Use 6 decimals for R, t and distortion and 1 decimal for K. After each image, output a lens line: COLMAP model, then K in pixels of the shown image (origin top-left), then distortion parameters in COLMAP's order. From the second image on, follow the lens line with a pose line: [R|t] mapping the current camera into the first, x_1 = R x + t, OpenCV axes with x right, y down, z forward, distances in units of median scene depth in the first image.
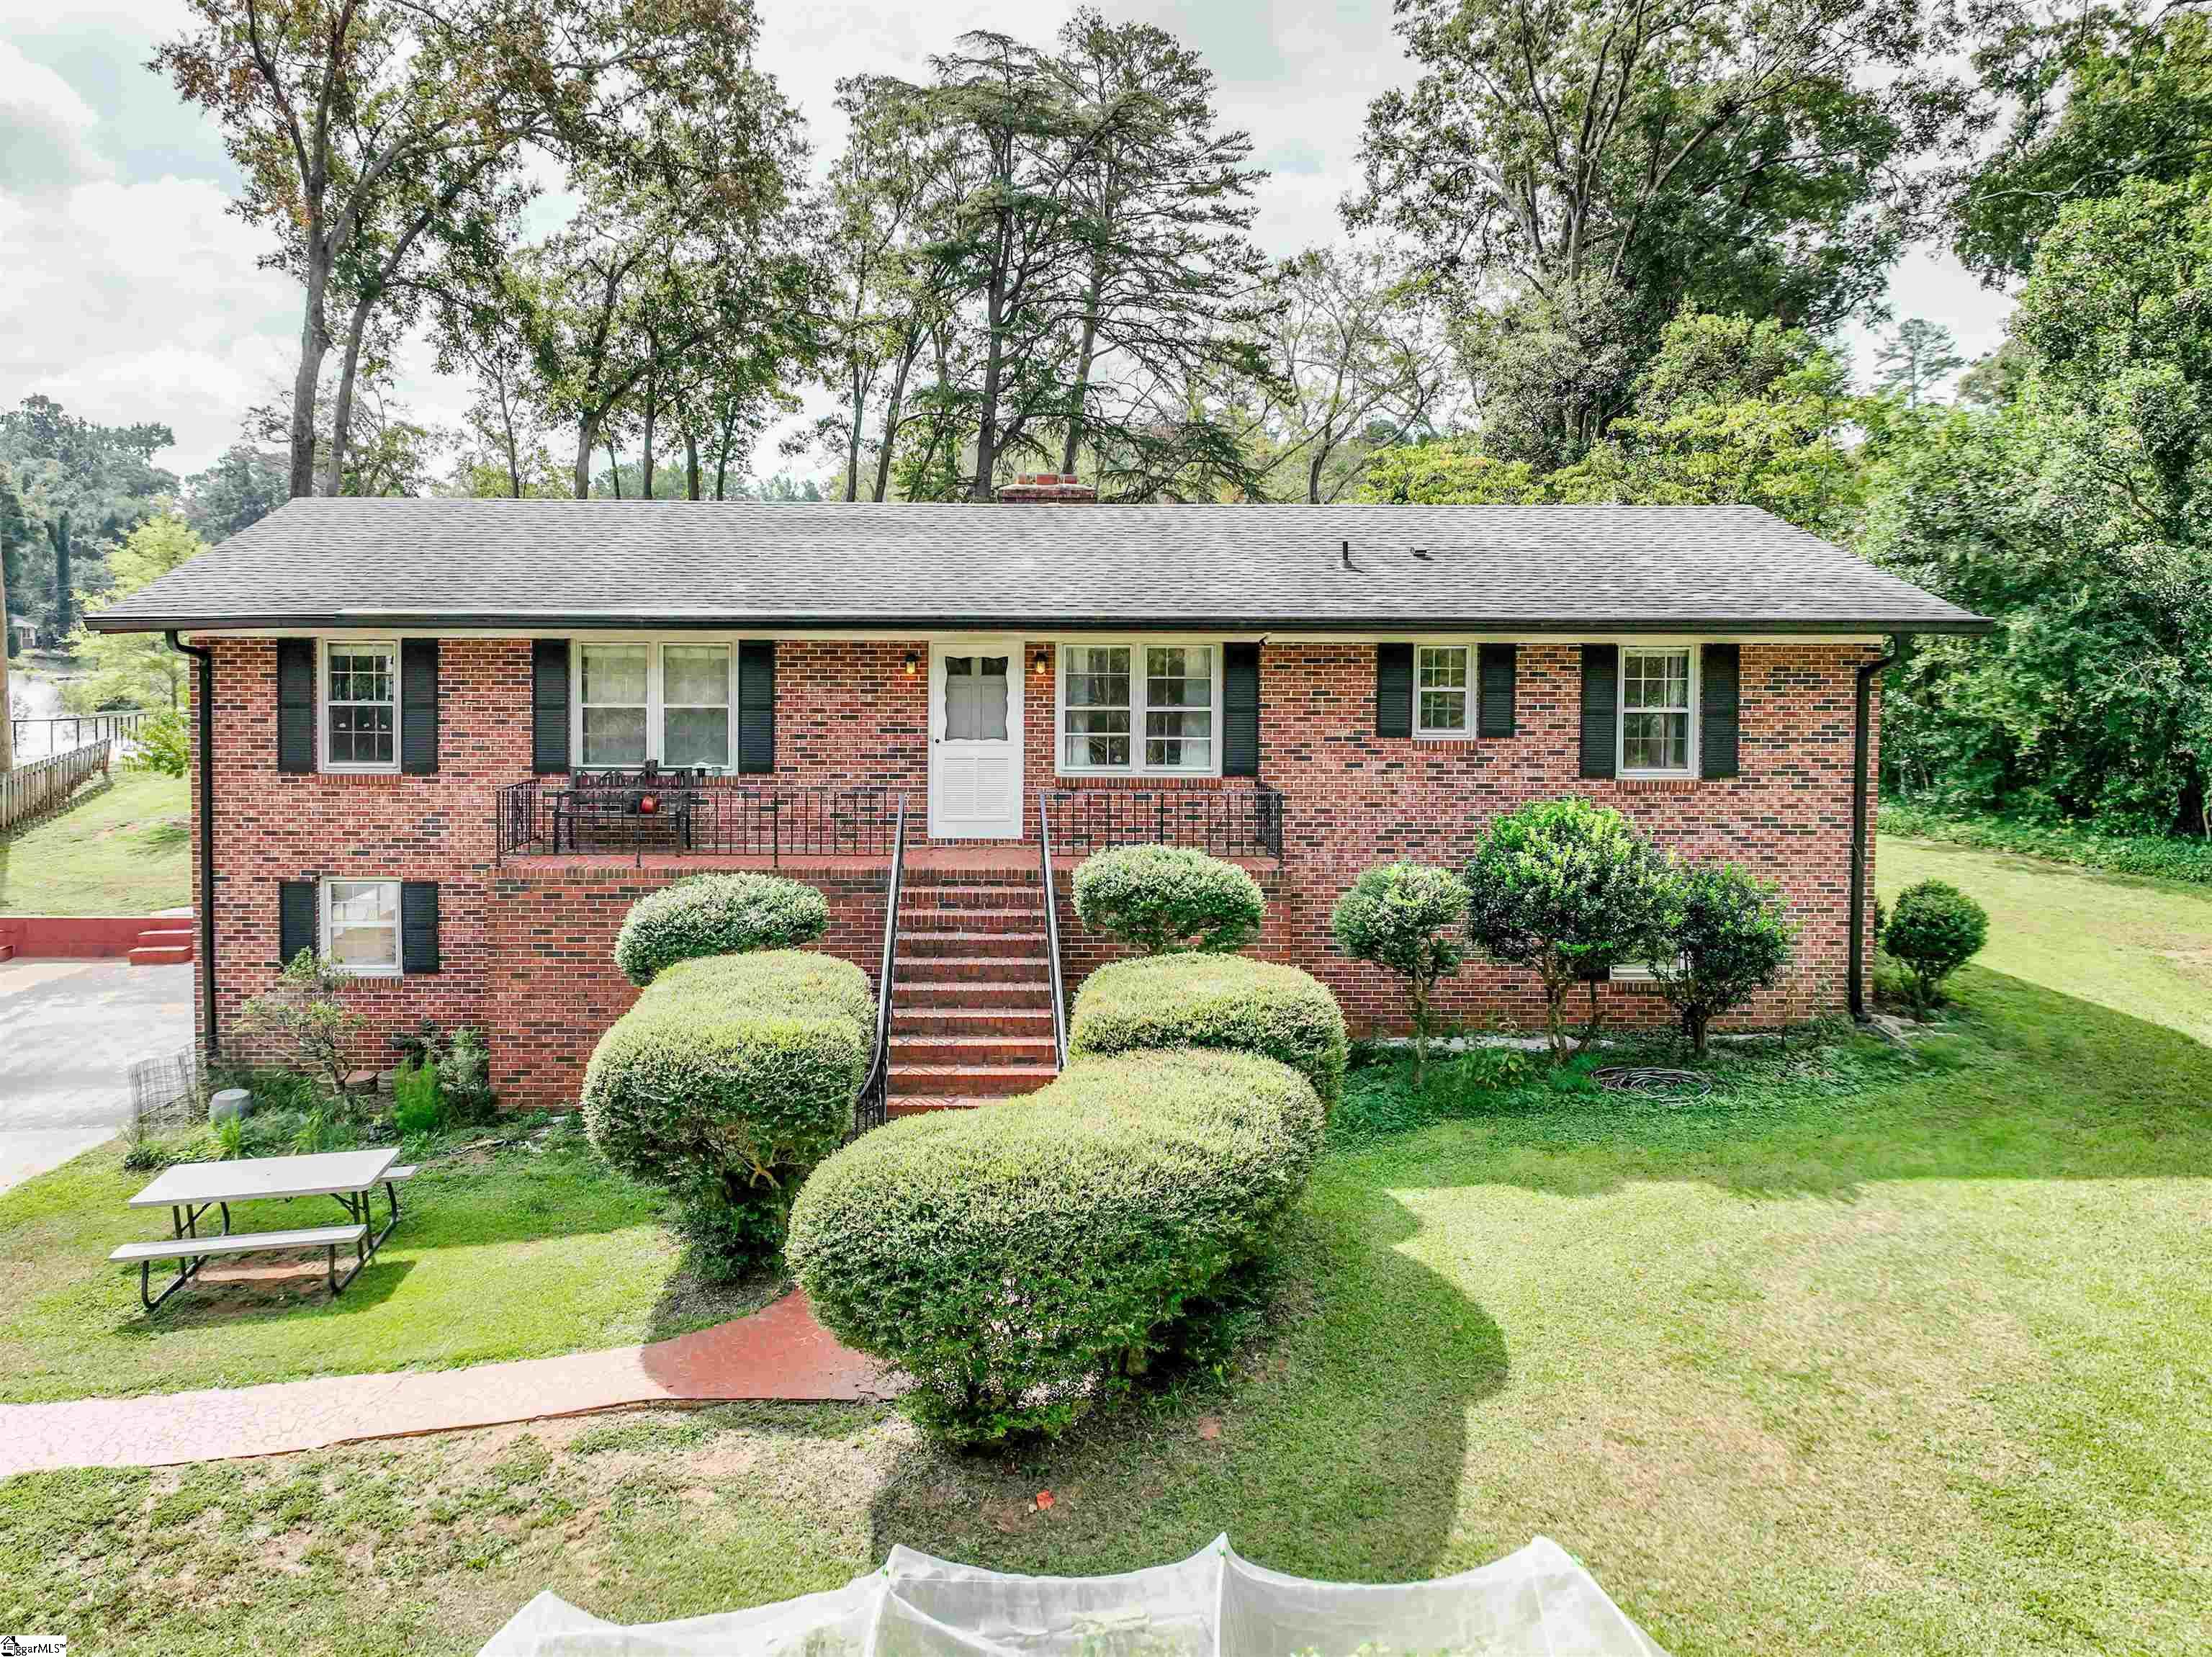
lens RADIAL K [[1579.2, 0, 1106.5], [0, 1579.2, 793.3], [0, 0, 1]] dist [0.003374, 0.001342]
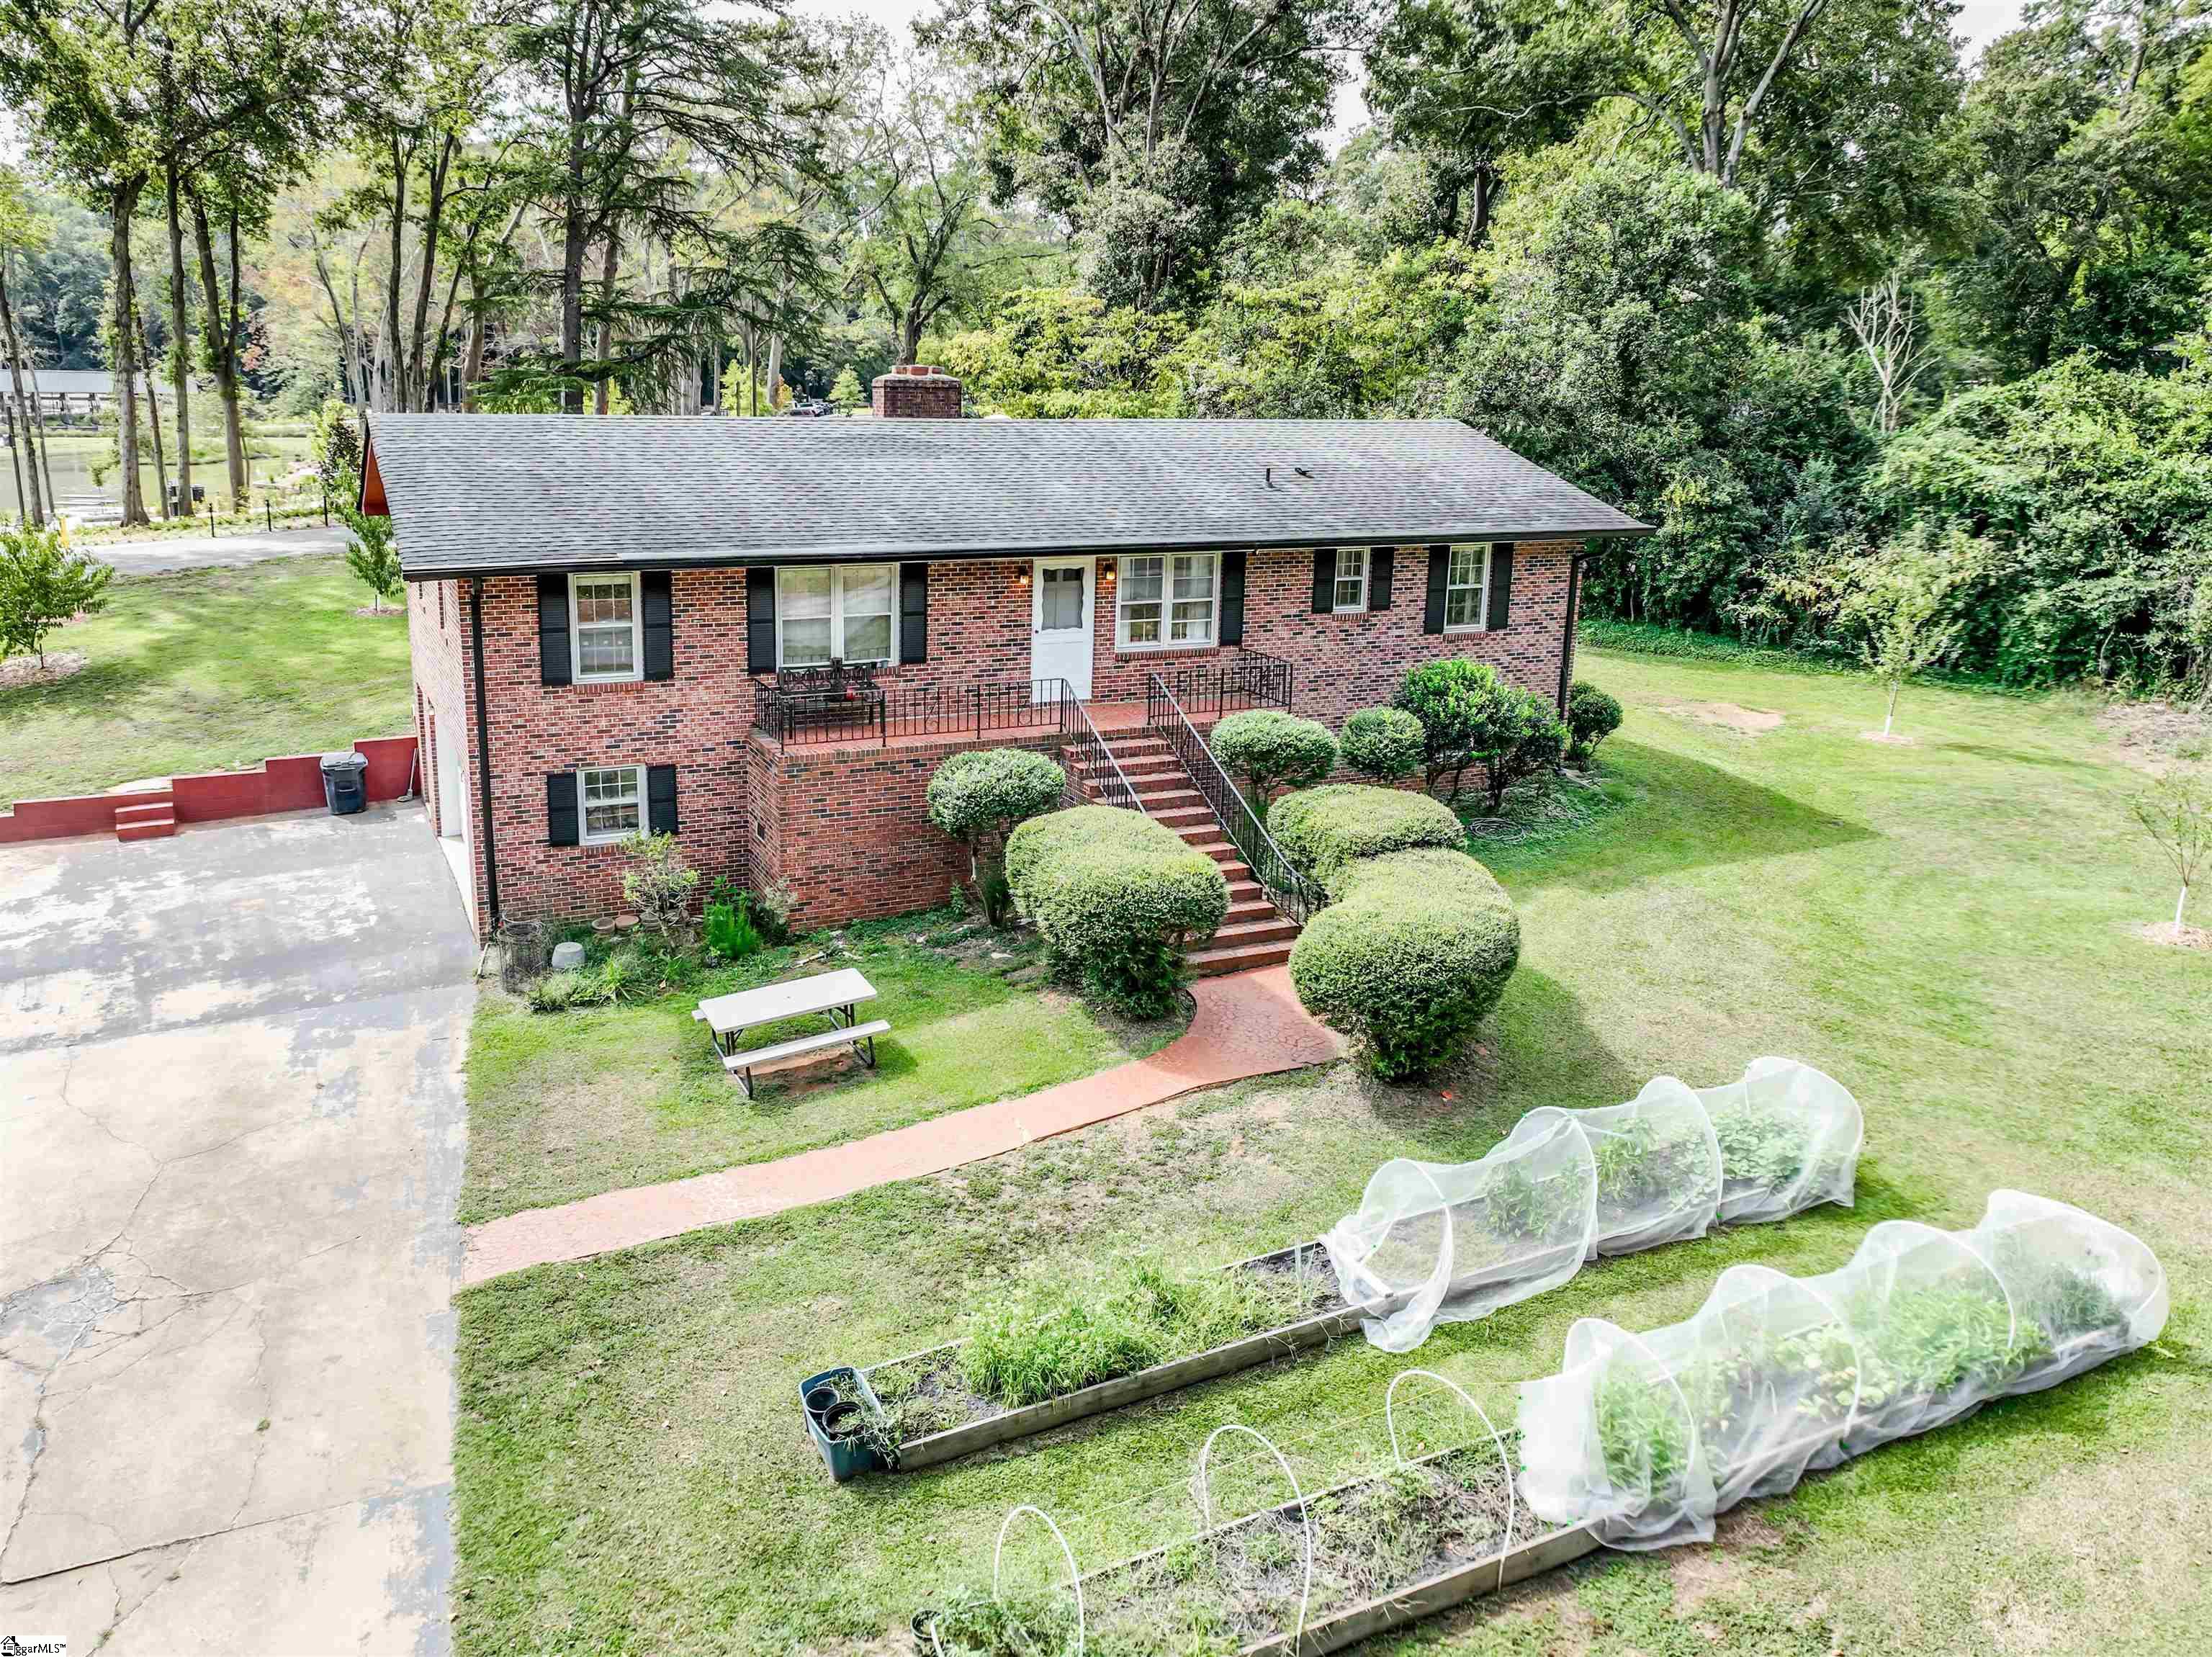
lens RADIAL K [[1484.1, 0, 1106.0], [0, 1484.1, 828.5], [0, 0, 1]] dist [0.001578, -0.002690]
pose [[0.920470, -0.097428, 0.378473, -0.556328], [0.020178, 0.978983, 0.202941, -0.126137], [-0.390291, -0.179164, 0.903091, -0.210334]]
